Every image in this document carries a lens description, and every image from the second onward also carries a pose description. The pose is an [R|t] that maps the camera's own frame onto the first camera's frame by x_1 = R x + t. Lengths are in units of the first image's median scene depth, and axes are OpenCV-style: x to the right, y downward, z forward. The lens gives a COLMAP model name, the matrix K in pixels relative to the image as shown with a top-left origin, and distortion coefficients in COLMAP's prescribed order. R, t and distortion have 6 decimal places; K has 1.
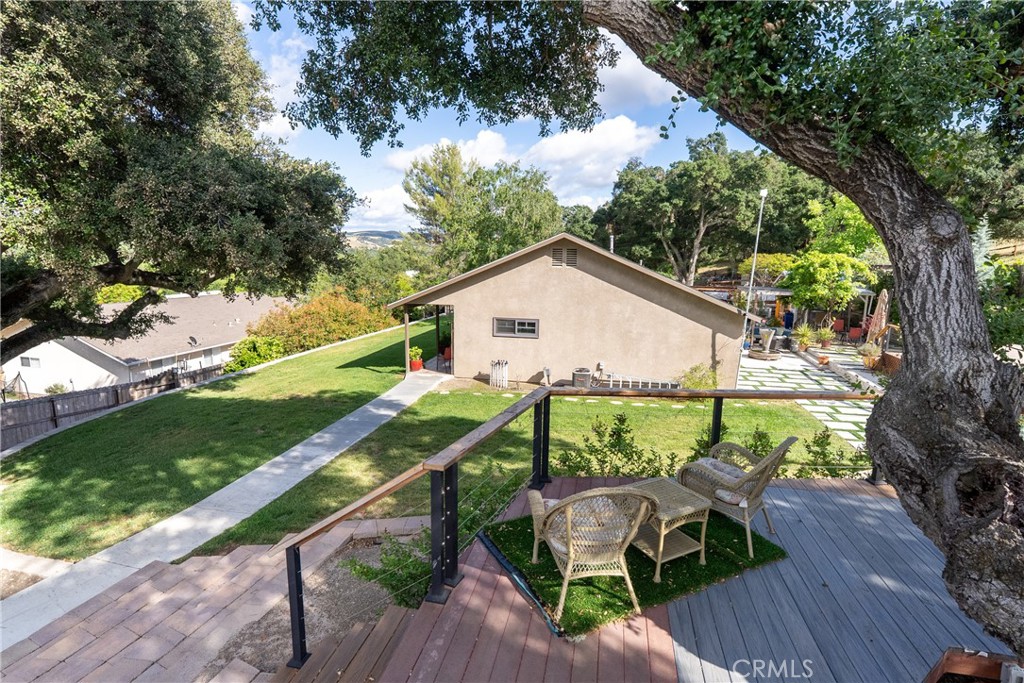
lens RADIAL K [[520.3, 0, 508.1], [0, 520.3, 332.7], [0, 0, 1]] dist [0.001421, 0.000387]
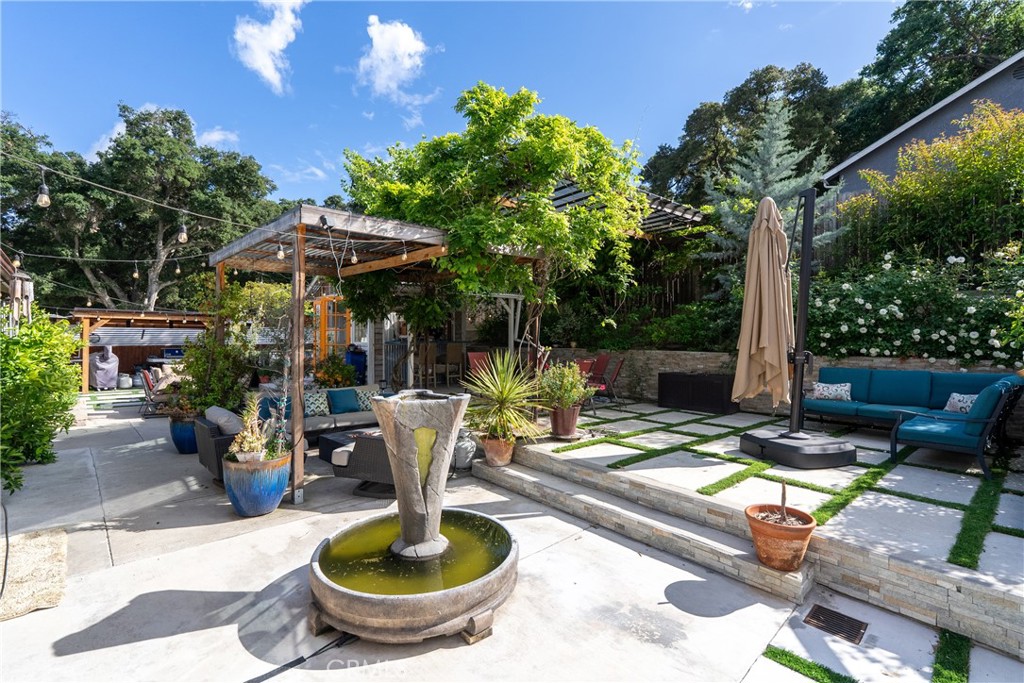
lens RADIAL K [[470.1, 0, 513.2], [0, 470.1, 341.4], [0, 0, 1]] dist [0.017685, 0.001372]
pose [[0.584483, -0.031576, 0.810791, 0.190271], [0.129933, 0.989990, -0.055111, -0.004821], [-0.800935, 0.137560, 0.582735, 0.420772]]
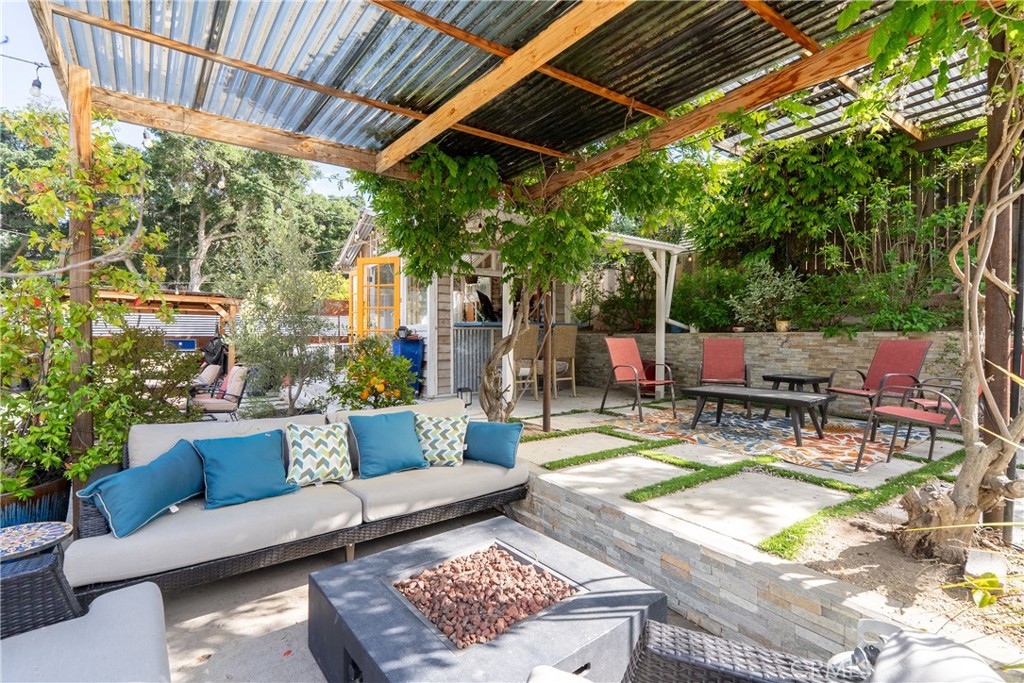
lens RADIAL K [[470.1, 0, 512.5], [0, 470.1, 337.1], [0, 0, 1]] dist [0.017685, 0.001372]
pose [[0.658327, -0.026211, 0.752276, 0.248082], [0.126178, 0.989095, -0.075957, -0.008355], [-0.742081, 0.144925, 0.654455, 0.504251]]
